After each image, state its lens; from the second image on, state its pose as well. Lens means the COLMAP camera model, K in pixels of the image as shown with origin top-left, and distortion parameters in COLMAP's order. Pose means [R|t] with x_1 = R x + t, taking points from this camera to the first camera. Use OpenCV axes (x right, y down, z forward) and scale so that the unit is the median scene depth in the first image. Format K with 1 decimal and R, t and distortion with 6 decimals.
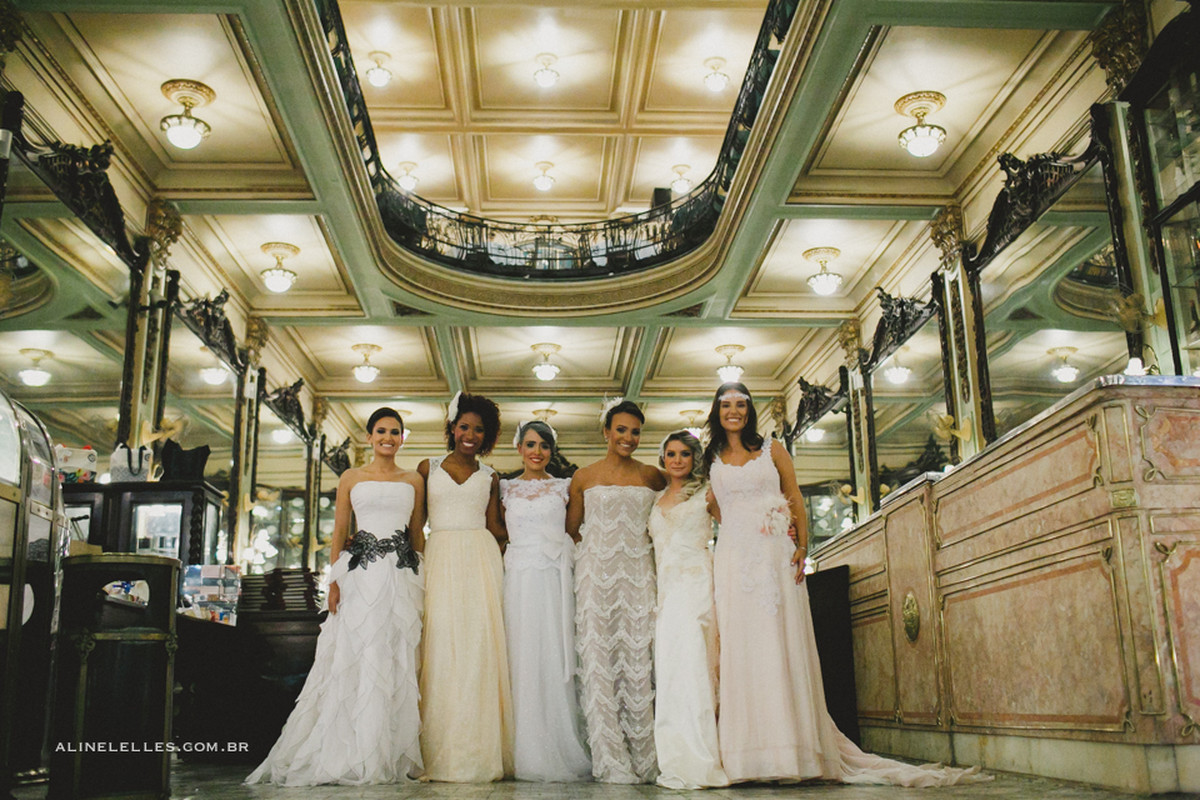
lens RADIAL K [[1138.2, 0, 564.1], [0, 1138.2, 398.9], [0, 0, 1]] dist [-0.111495, 0.139232]
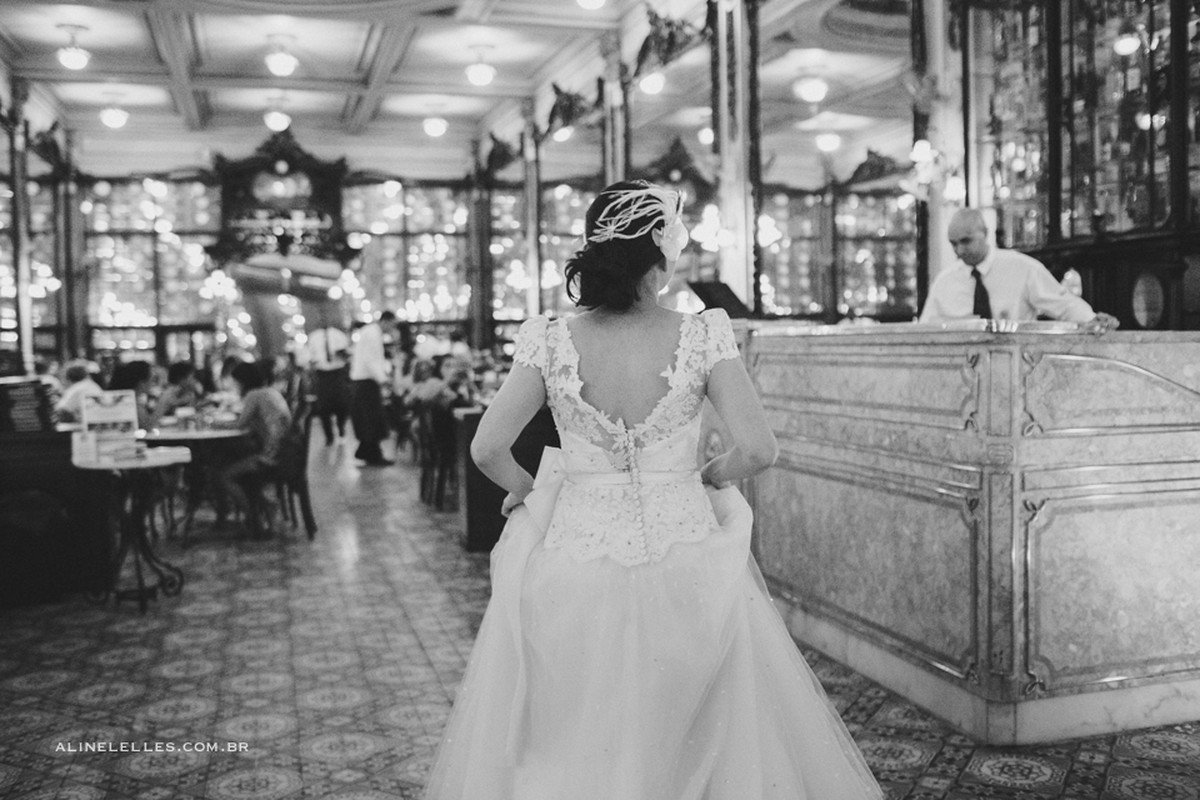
lens RADIAL K [[1138.2, 0, 564.1], [0, 1138.2, 398.9], [0, 0, 1]] dist [-0.111495, 0.139232]
pose [[0.973197, -0.023460, 0.228773, -0.060253], [-0.041809, 0.960157, 0.276315, -0.188482], [-0.226141, -0.278474, 0.933441, 0.215152]]
